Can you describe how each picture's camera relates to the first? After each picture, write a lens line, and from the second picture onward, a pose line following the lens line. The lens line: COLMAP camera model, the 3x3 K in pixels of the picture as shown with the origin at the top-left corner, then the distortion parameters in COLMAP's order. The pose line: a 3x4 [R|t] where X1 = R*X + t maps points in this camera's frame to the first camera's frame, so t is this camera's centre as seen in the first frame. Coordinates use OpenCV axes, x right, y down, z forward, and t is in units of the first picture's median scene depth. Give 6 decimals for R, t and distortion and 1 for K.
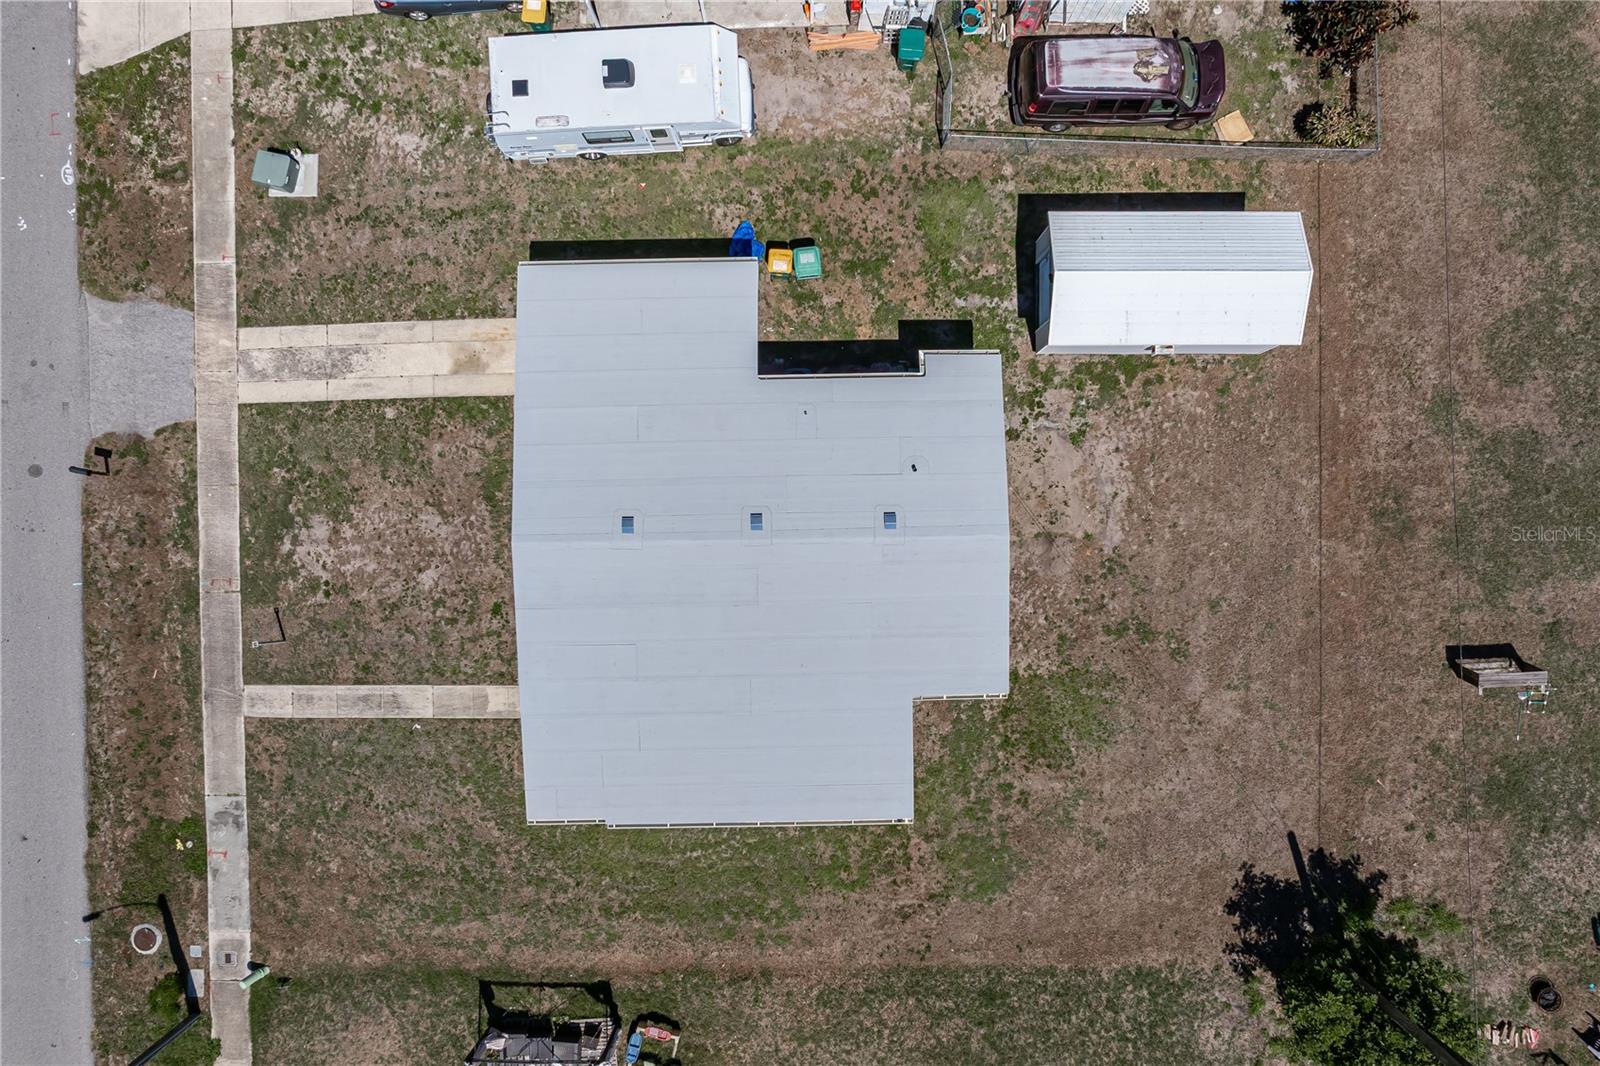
lens RADIAL K [[1128.1, 0, 803.8], [0, 1128.1, 532.6], [0, 0, 1]] dist [-0.017376, -0.000402]
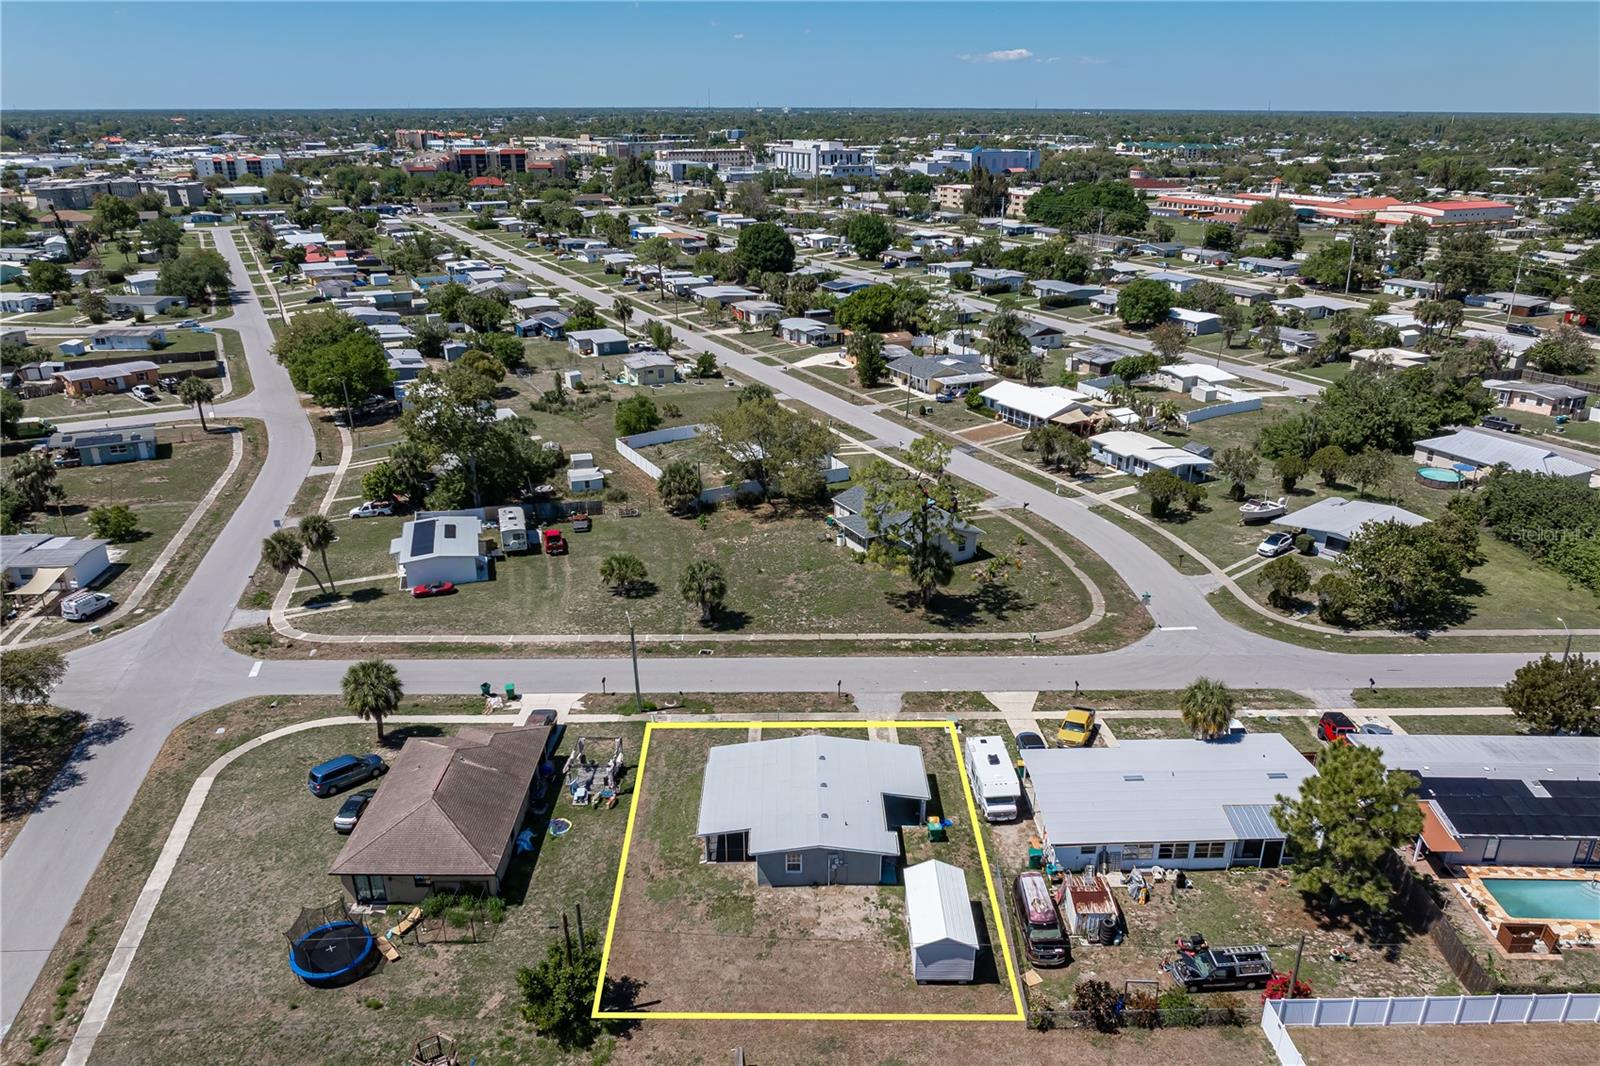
lens RADIAL K [[1143.2, 0, 800.0], [0, 1143.2, 533.0], [0, 0, 1]] dist [-0.019872, 0.001368]
pose [[-0.009075, 0.360196, -0.932833, 1.881253], [-0.999959, -0.003422, 0.008407, 0.024580], [-0.000164, 0.932870, 0.360212, -0.397935]]
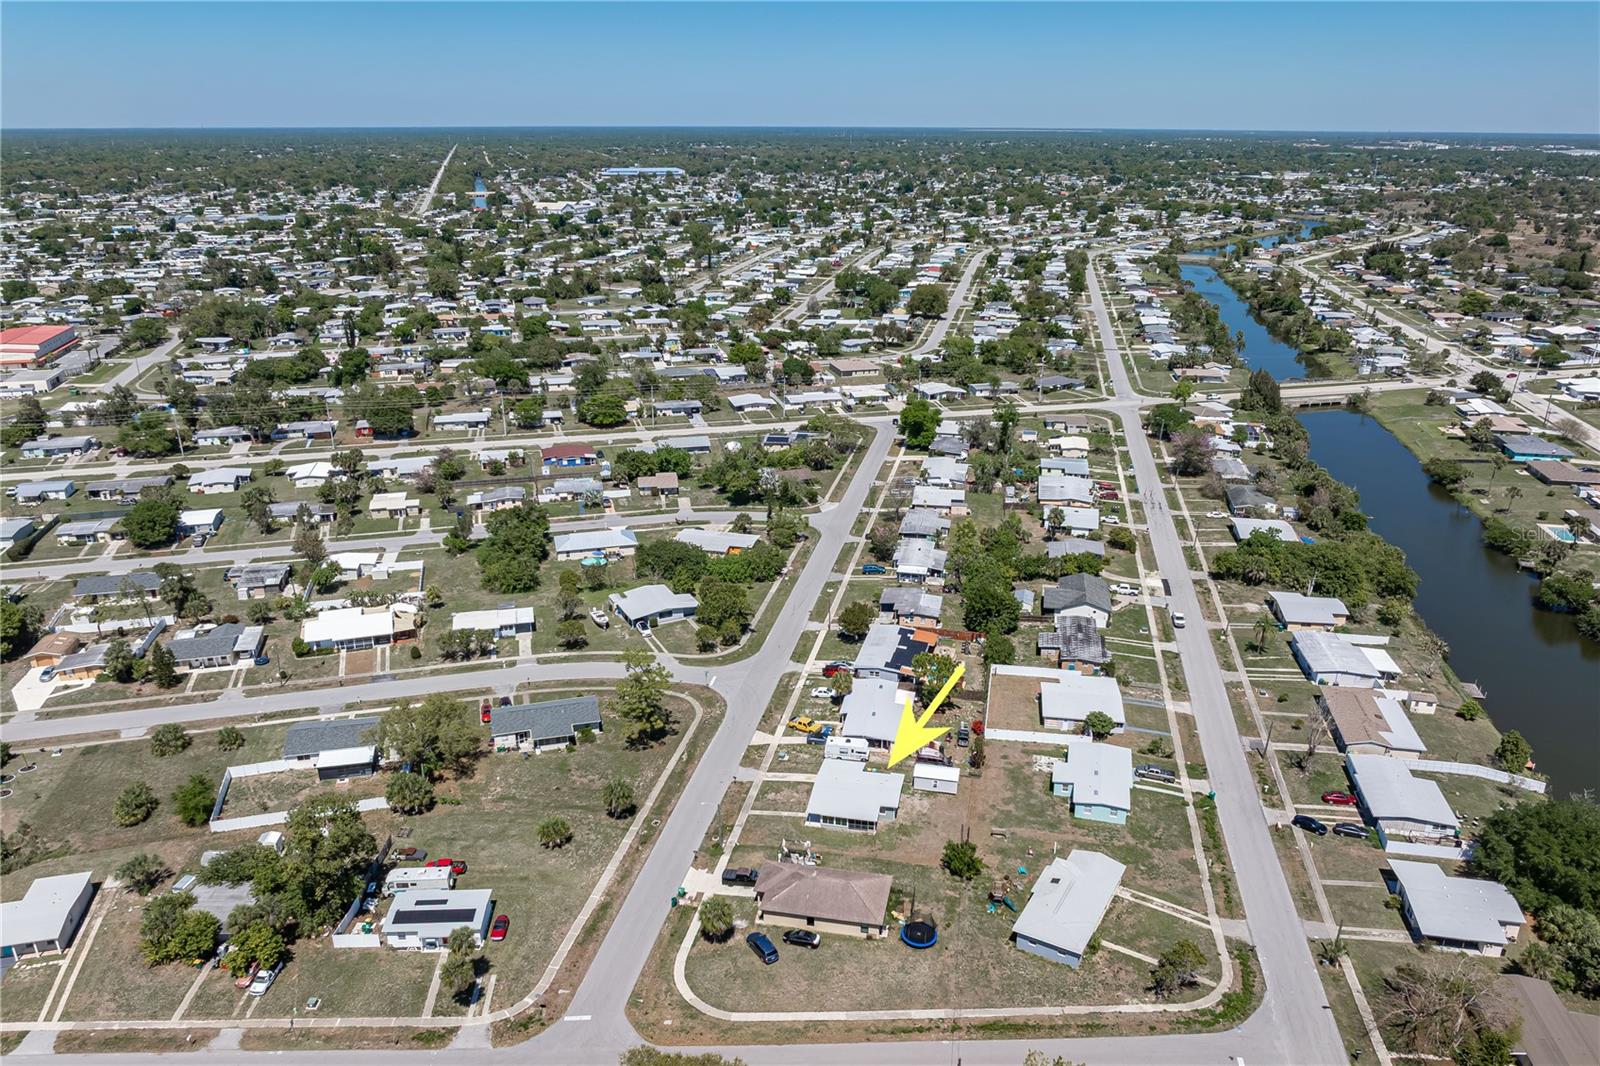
lens RADIAL K [[1143.2, 0, 800.0], [0, 1143.2, 533.0], [0, 0, 1]] dist [-0.019872, 0.001368]
pose [[0.975939, 0.083842, -0.201280, 0.640707], [-0.217862, 0.337236, -0.915865, 4.339931], [-0.008909, 0.937679, 0.347388, -1.932341]]
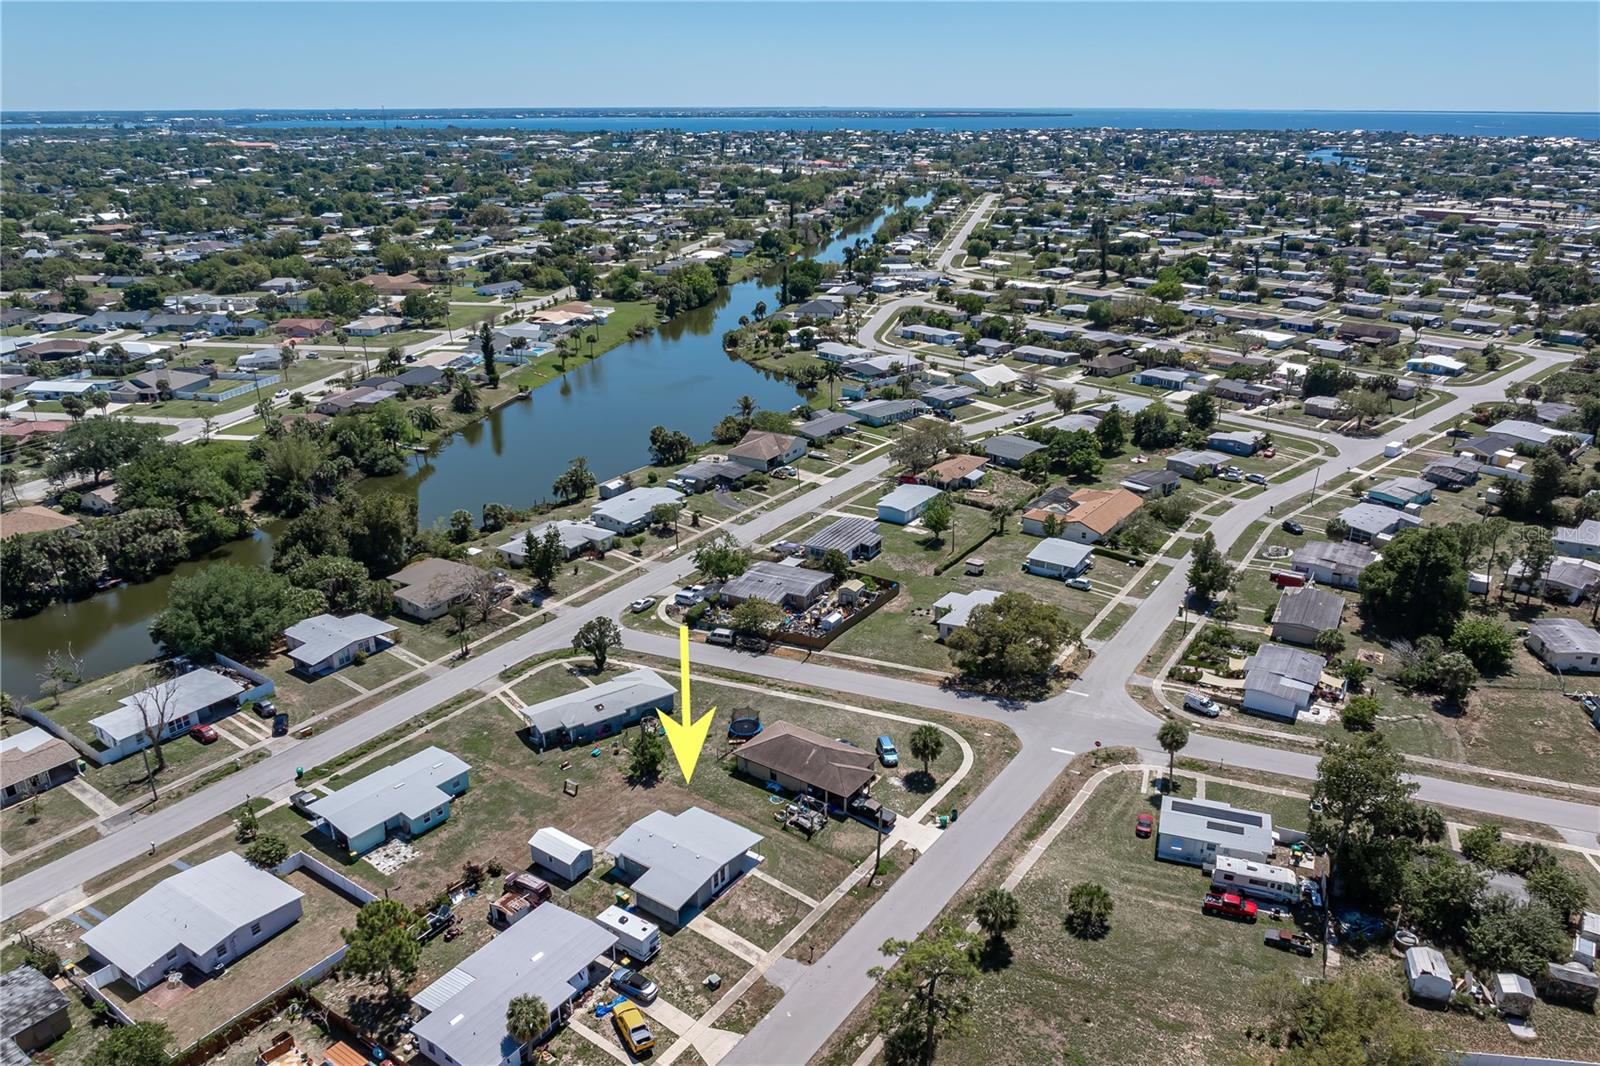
lens RADIAL K [[1143.2, 0, 800.0], [0, 1143.2, 533.0], [0, 0, 1]] dist [-0.019872, 0.001368]
pose [[-0.807813, -0.200944, 0.554129, -2.243417], [0.589333, -0.293154, 0.752826, -2.287935], [0.011169, 0.934710, 0.355236, -1.415963]]
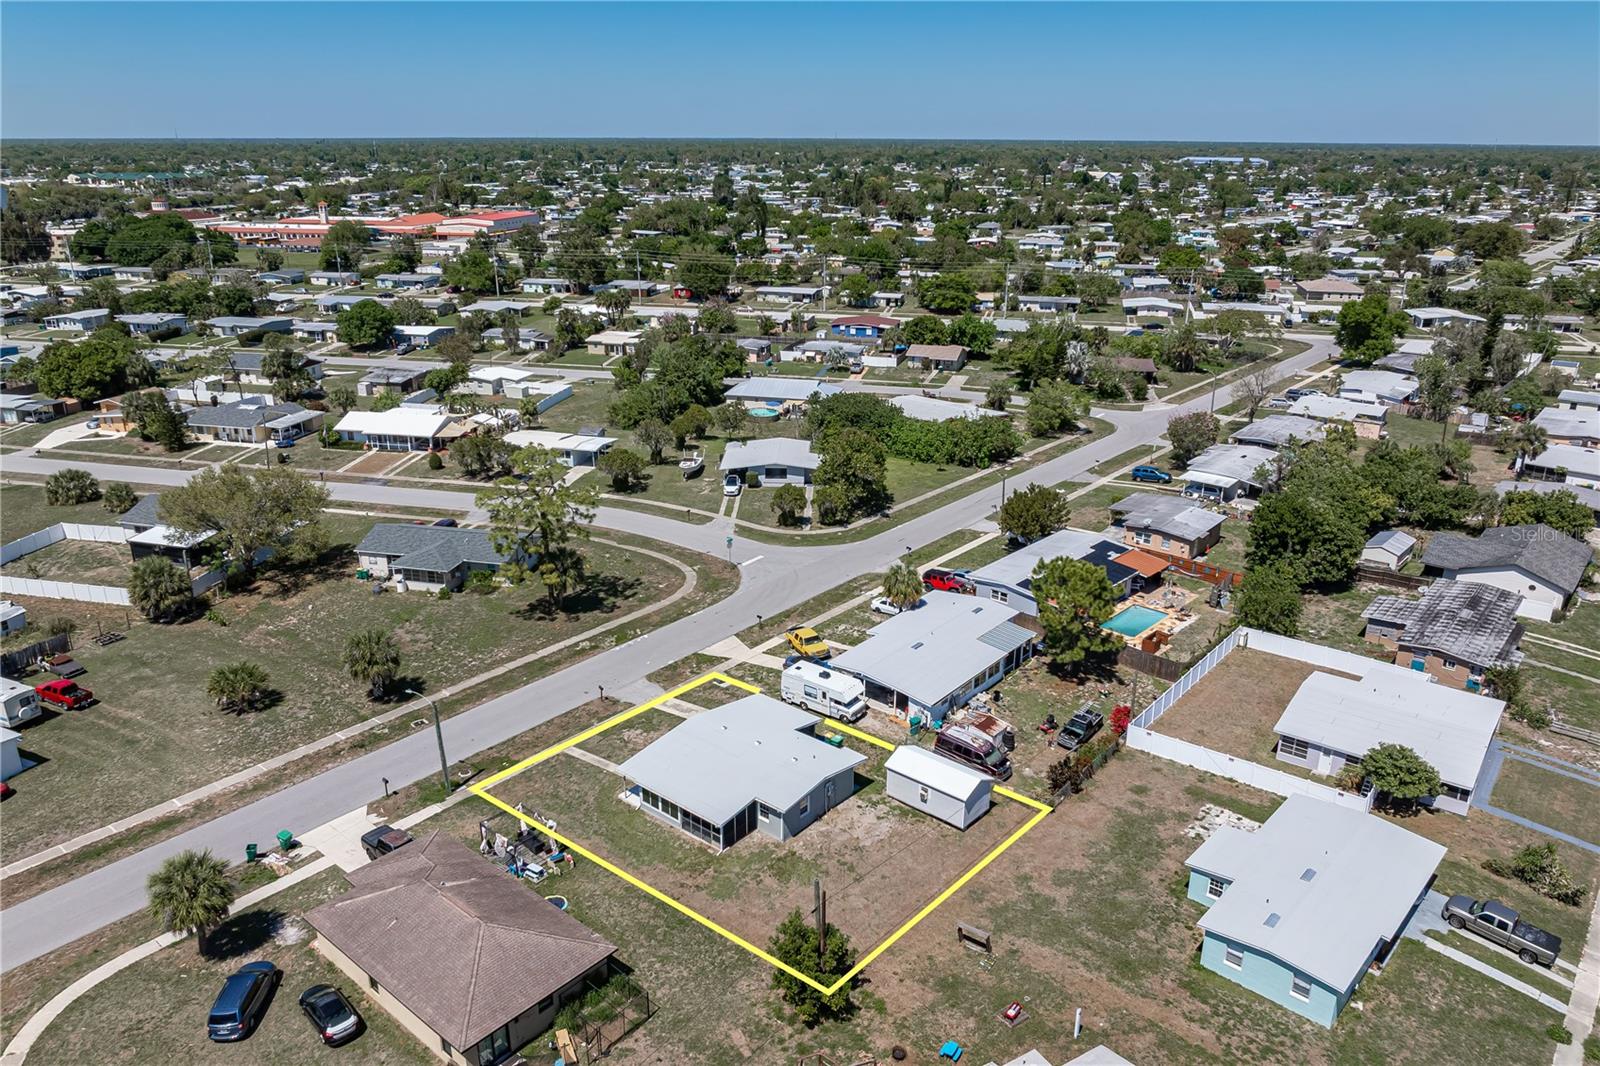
lens RADIAL K [[1128.1, 0, 803.8], [0, 1128.1, 532.6], [0, 0, 1]] dist [-0.017376, -0.000402]
pose [[0.752548, 0.229925, -0.617095, 1.411735], [-0.658478, 0.250180, -0.709800, 1.521505], [-0.008816, 0.940502, 0.339673, -0.362627]]
